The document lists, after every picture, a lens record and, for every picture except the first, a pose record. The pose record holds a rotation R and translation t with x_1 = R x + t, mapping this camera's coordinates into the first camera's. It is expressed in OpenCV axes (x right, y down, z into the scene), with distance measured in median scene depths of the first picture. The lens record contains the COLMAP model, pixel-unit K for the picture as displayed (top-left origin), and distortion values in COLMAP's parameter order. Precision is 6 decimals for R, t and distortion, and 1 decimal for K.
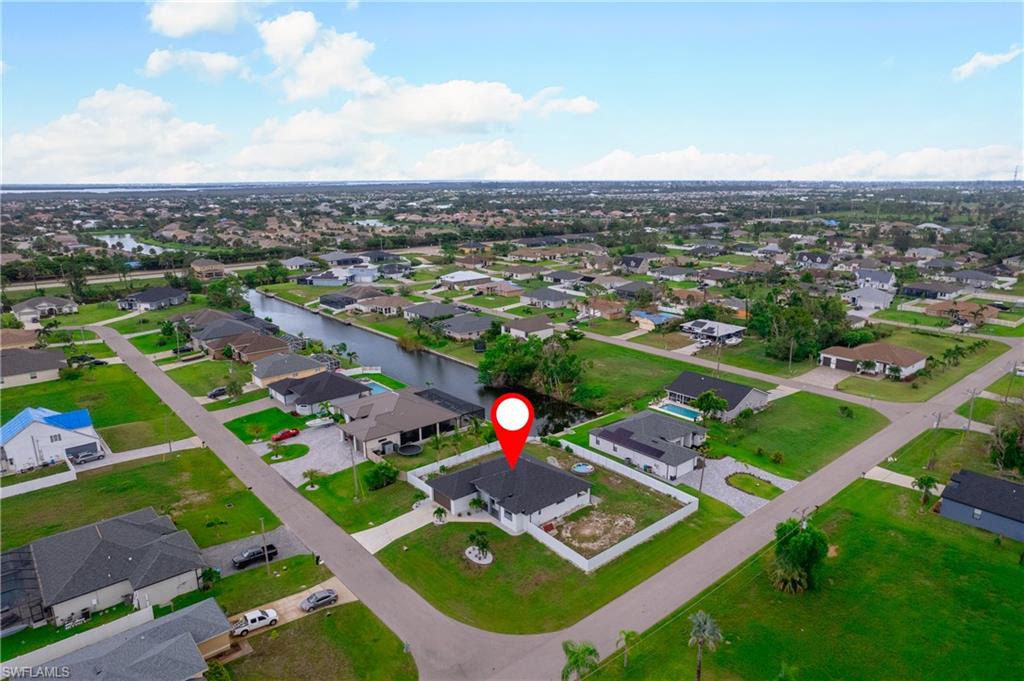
lens RADIAL K [[652.8, 0, 514.4], [0, 652.8, 344.9], [0, 0, 1]] dist [-0.035608, 0.019671]
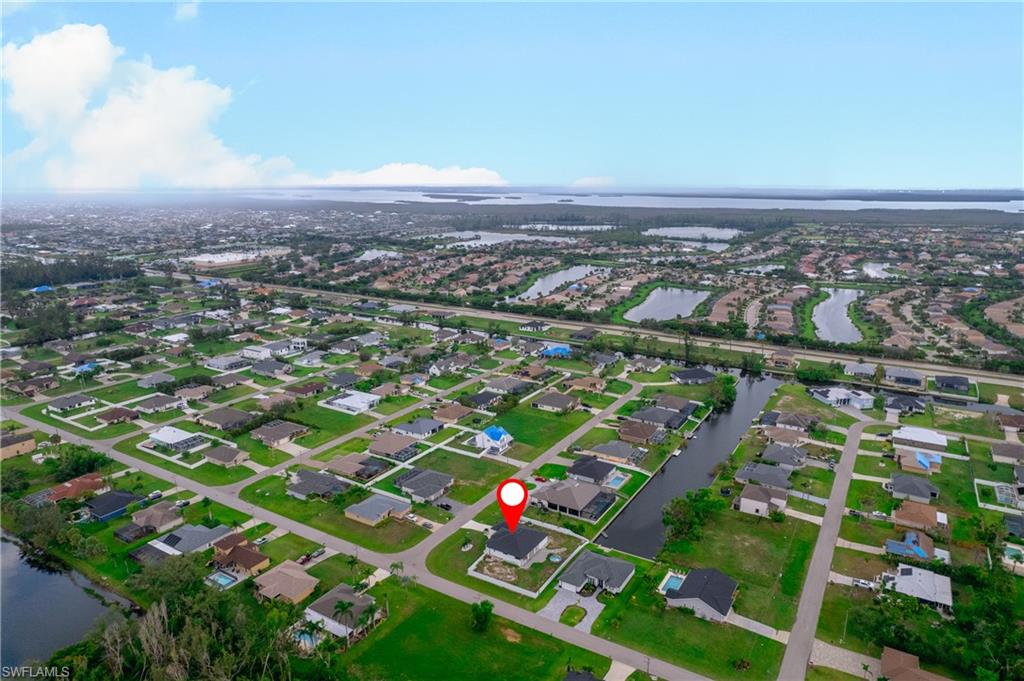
lens RADIAL K [[652.8, 0, 512.5], [0, 652.8, 337.2], [0, 0, 1]] dist [-0.035608, 0.019671]
pose [[0.303131, 0.223286, -0.926421, 1.716252], [-0.235120, 0.959631, 0.154357, -0.709030], [0.923488, 0.171029, 0.343393, 0.126440]]
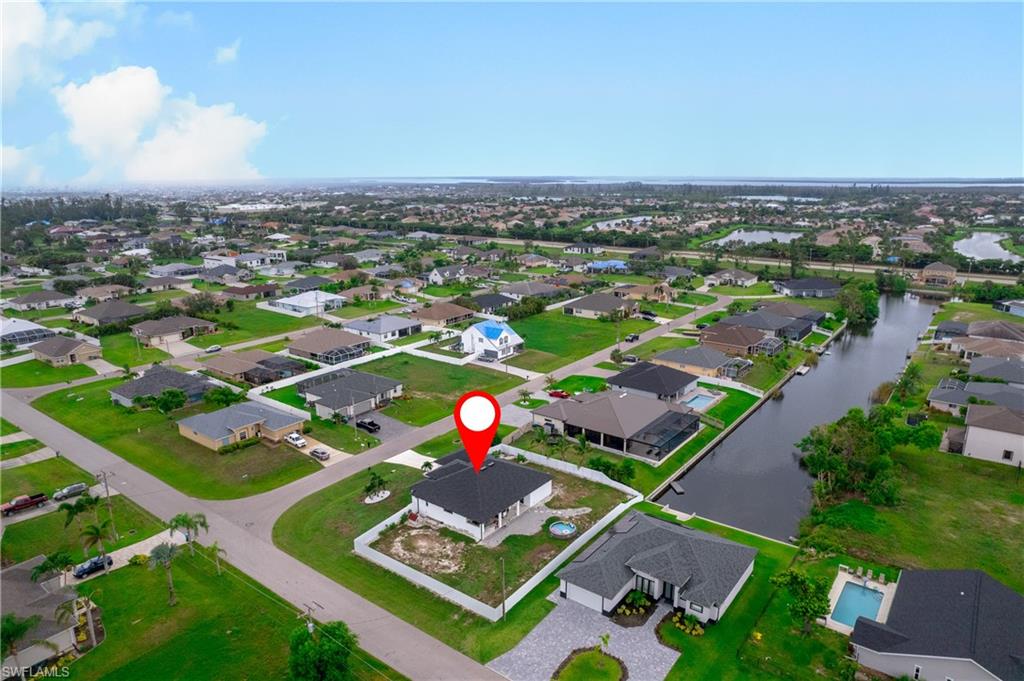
lens RADIAL K [[652.8, 0, 513.3], [0, 652.8, 342.4], [0, 0, 1]] dist [-0.035608, 0.019671]
pose [[0.207083, 0.246410, -0.946783, 0.830948], [-0.239242, 0.951133, 0.195215, -0.183831], [0.948620, 0.186085, 0.255915, 0.703296]]
